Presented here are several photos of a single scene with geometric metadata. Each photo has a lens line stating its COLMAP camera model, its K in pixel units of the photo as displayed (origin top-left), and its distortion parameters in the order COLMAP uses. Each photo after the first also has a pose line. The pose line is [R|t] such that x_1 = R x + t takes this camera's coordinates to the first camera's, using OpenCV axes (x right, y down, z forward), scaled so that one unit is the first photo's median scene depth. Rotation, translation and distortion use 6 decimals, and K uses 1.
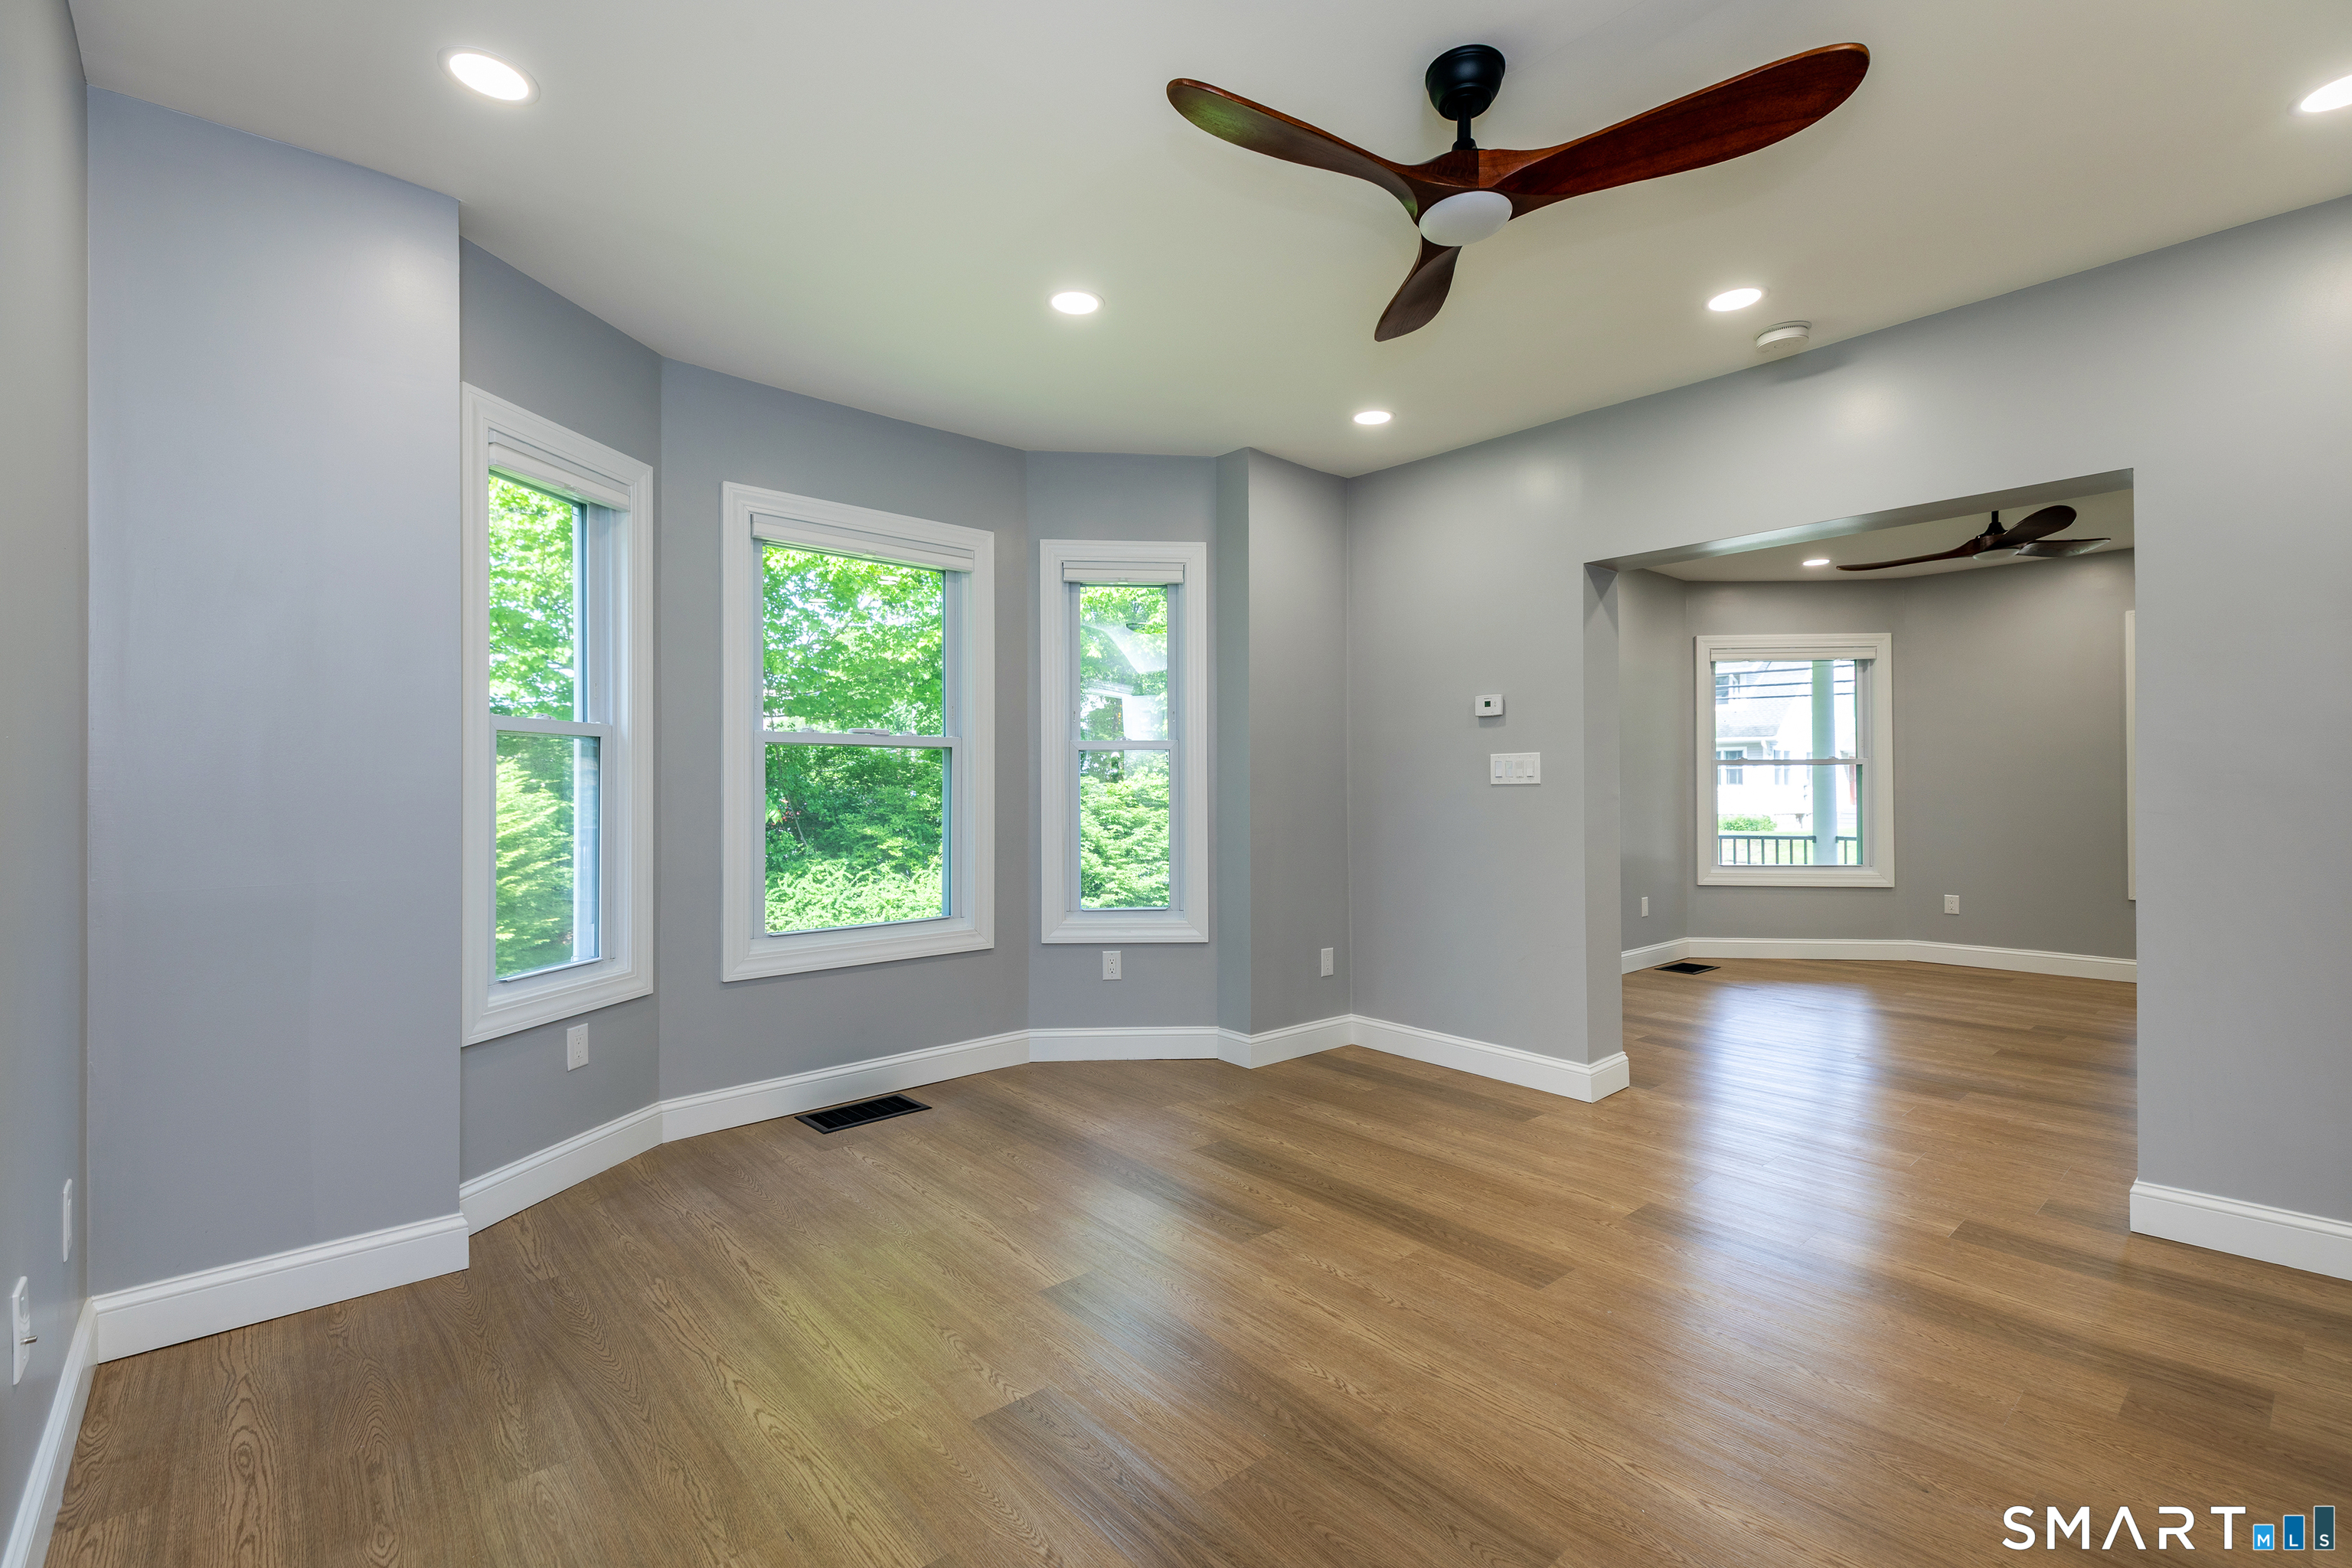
lens RADIAL K [[1047.6, 0, 1167.7], [0, 1047.6, 776.3], [0, 0, 1]] dist [0.002385, -0.000328]
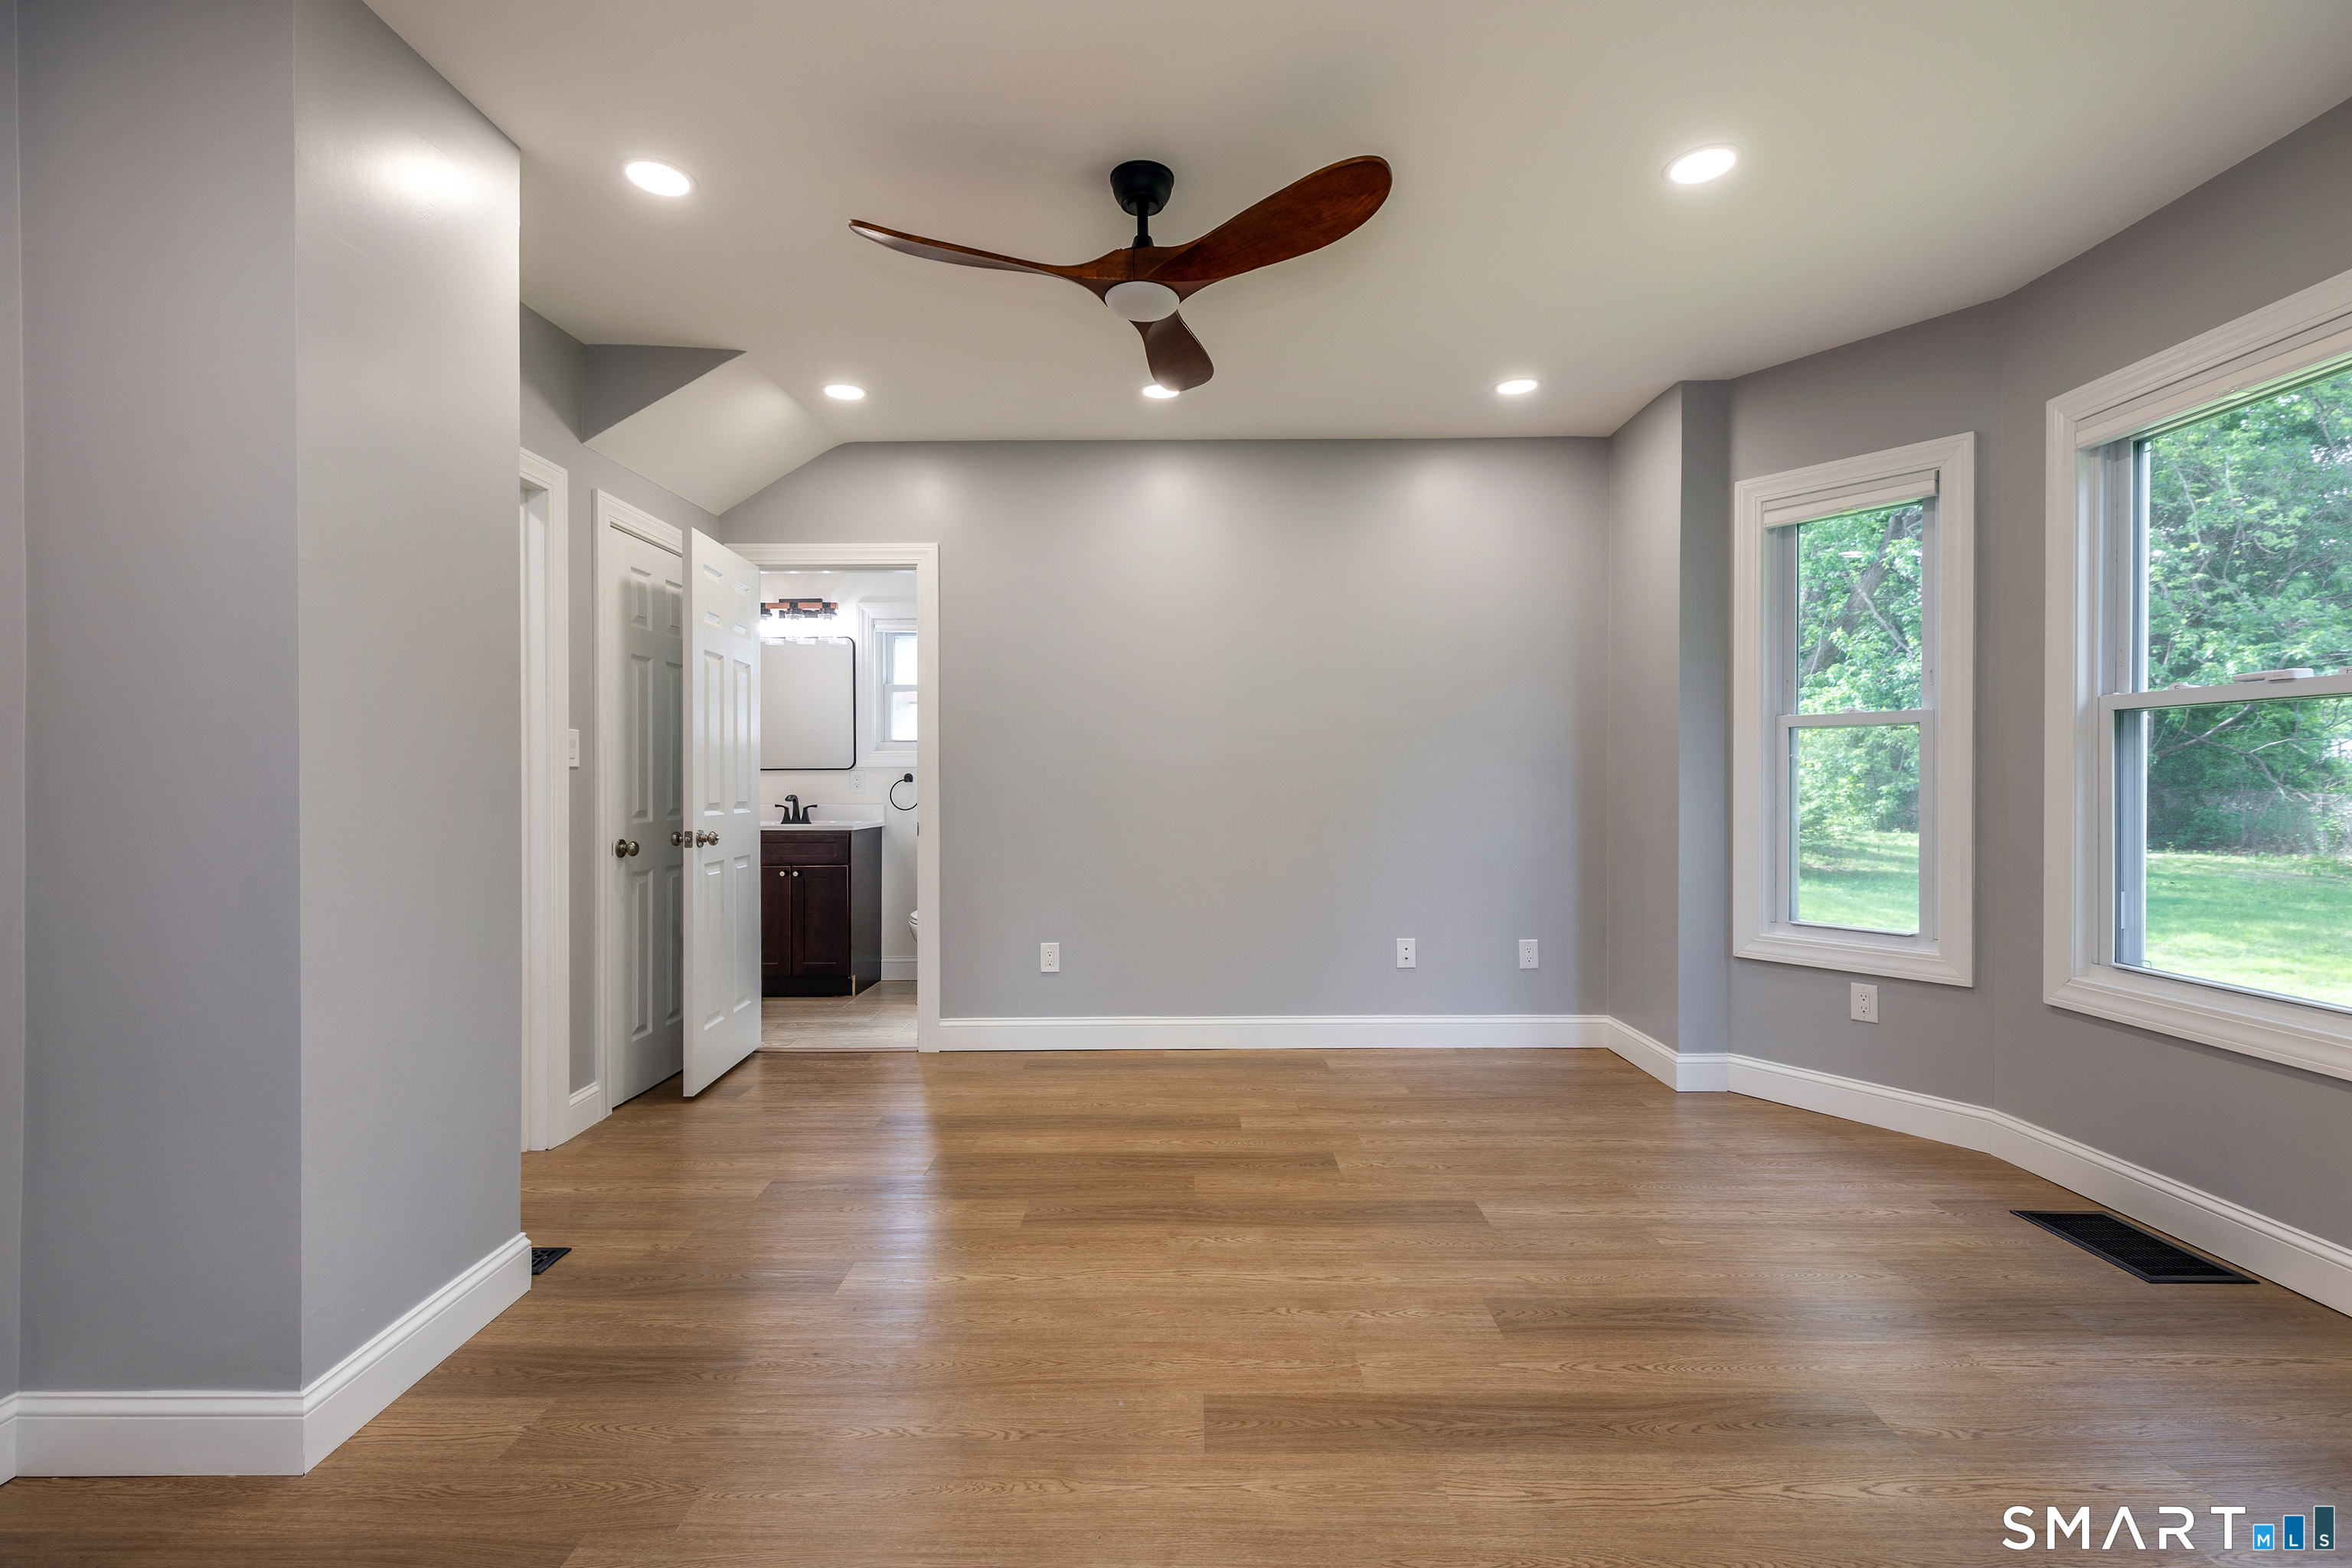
lens RADIAL K [[1047.6, 0, 1167.7], [0, 1047.6, 776.3], [0, 0, 1]] dist [0.002385, -0.000328]
pose [[-0.666353, 0.003978, -0.745625, 0.665693], [0.010871, 0.999931, -0.004381, 0.012042], [0.745557, -0.011025, -0.666351, 1.042390]]
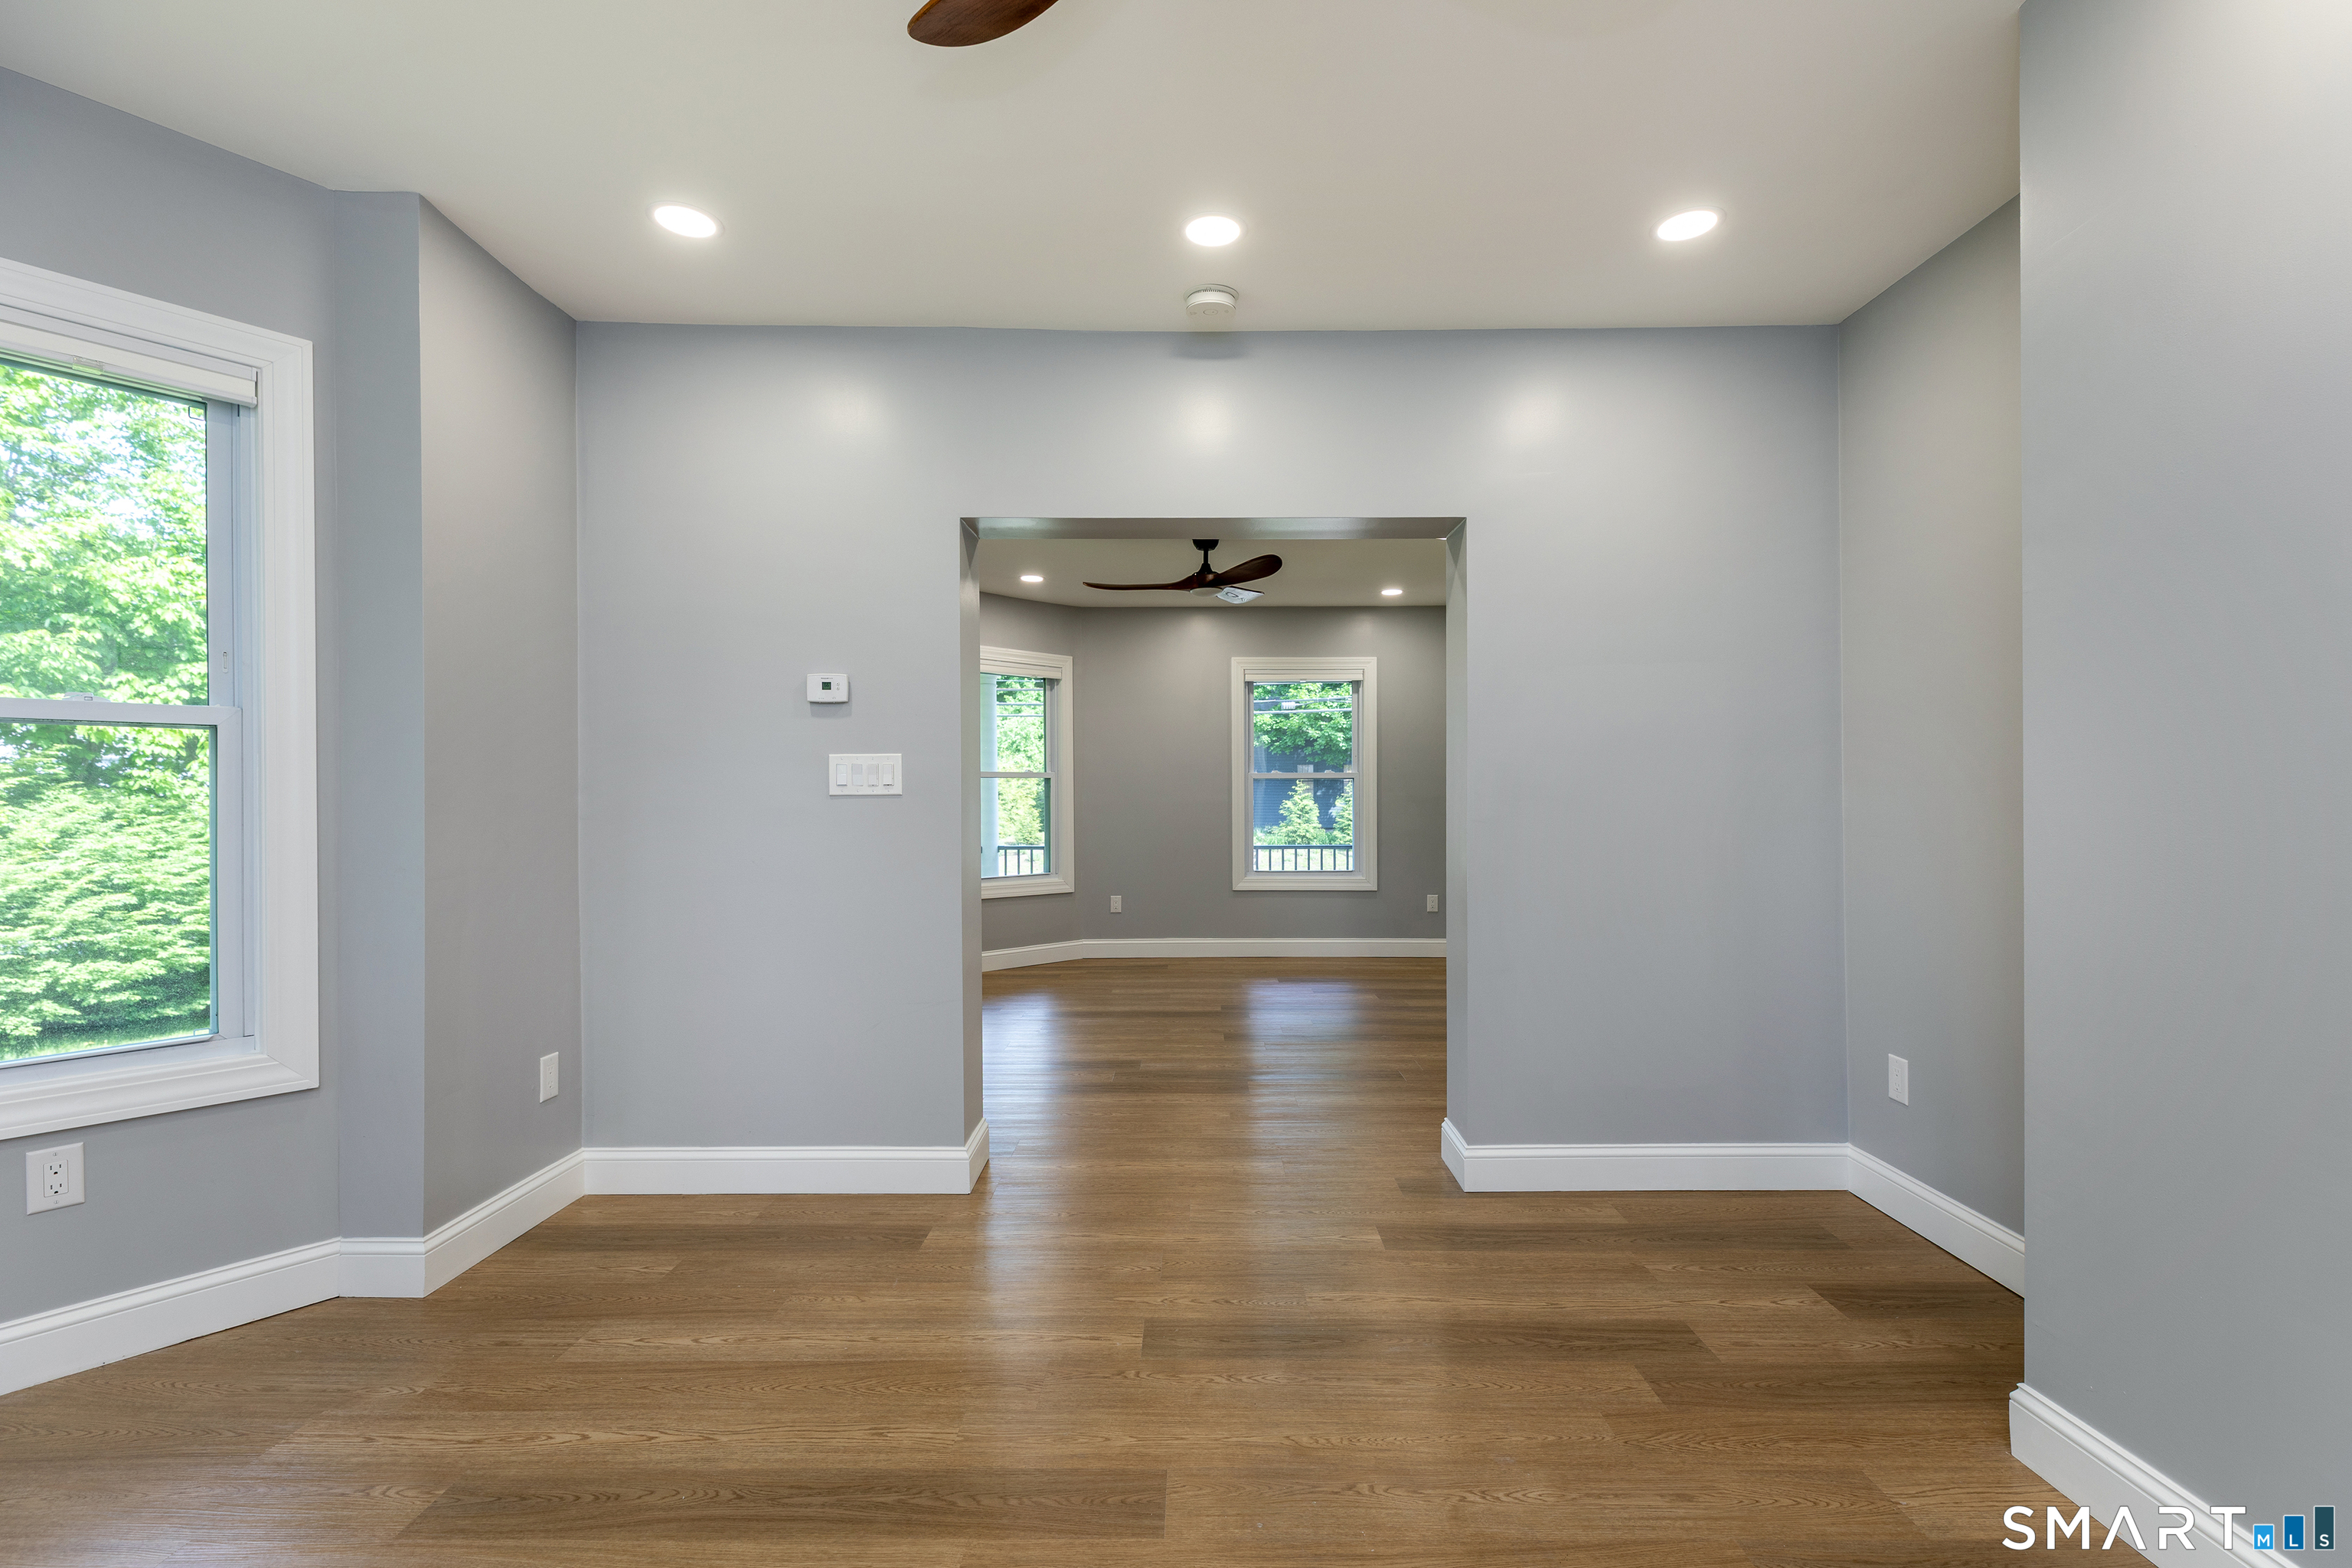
lens RADIAL K [[1068.1, 0, 1210.8], [0, 1068.1, 796.4], [0, 0, 1]] dist [0.034787, -0.018618]
pose [[0.646191, 0.003904, 0.763166, -0.112155], [-0.009661, 0.999949, 0.003064, 0.004558], [-0.763115, -0.009353, 0.646195, 0.361041]]
